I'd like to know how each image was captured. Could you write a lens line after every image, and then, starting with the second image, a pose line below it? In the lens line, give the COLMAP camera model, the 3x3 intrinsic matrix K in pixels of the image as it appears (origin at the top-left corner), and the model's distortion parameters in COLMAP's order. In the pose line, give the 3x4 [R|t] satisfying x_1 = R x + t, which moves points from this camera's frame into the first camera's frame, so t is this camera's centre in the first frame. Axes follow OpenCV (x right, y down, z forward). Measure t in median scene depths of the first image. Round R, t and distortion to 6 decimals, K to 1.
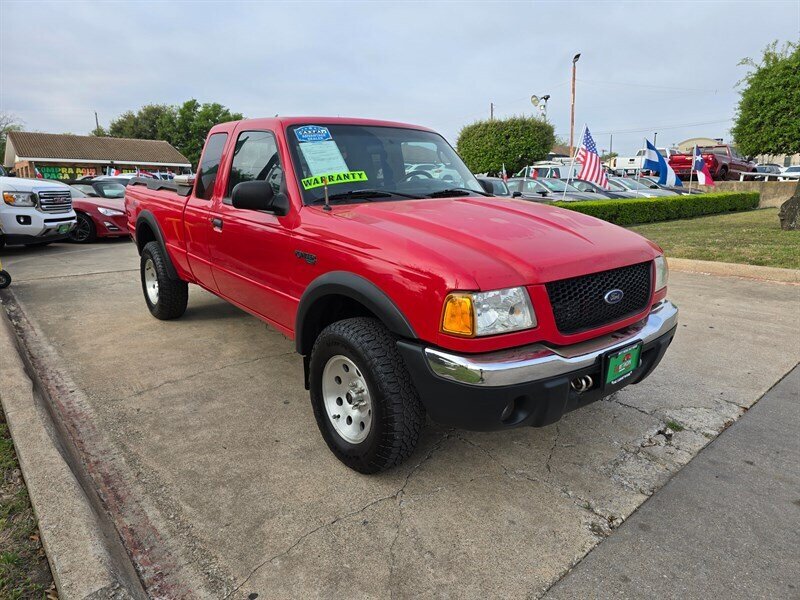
lens RADIAL K [[536.0, 0, 407.0], [0, 536.0, 291.3], [0, 0, 1]] dist [0.055299, -0.050453]
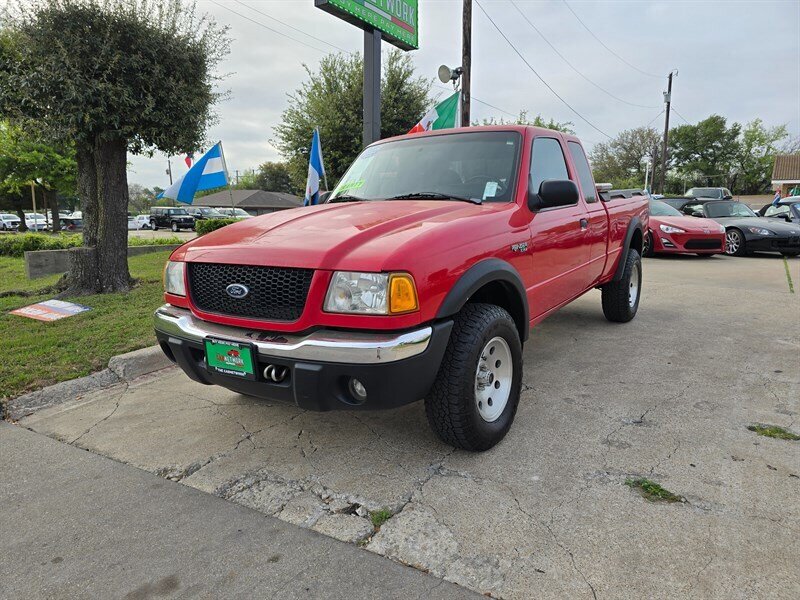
lens RADIAL K [[536.0, 0, 399.2], [0, 536.0, 304.3], [0, 0, 1]] dist [0.055299, -0.050453]
pose [[0.277444, 0.164154, -0.946614, 0.313641], [-0.183042, 0.976279, 0.115651, -0.030504], [0.943144, 0.141184, 0.300910, 0.215402]]
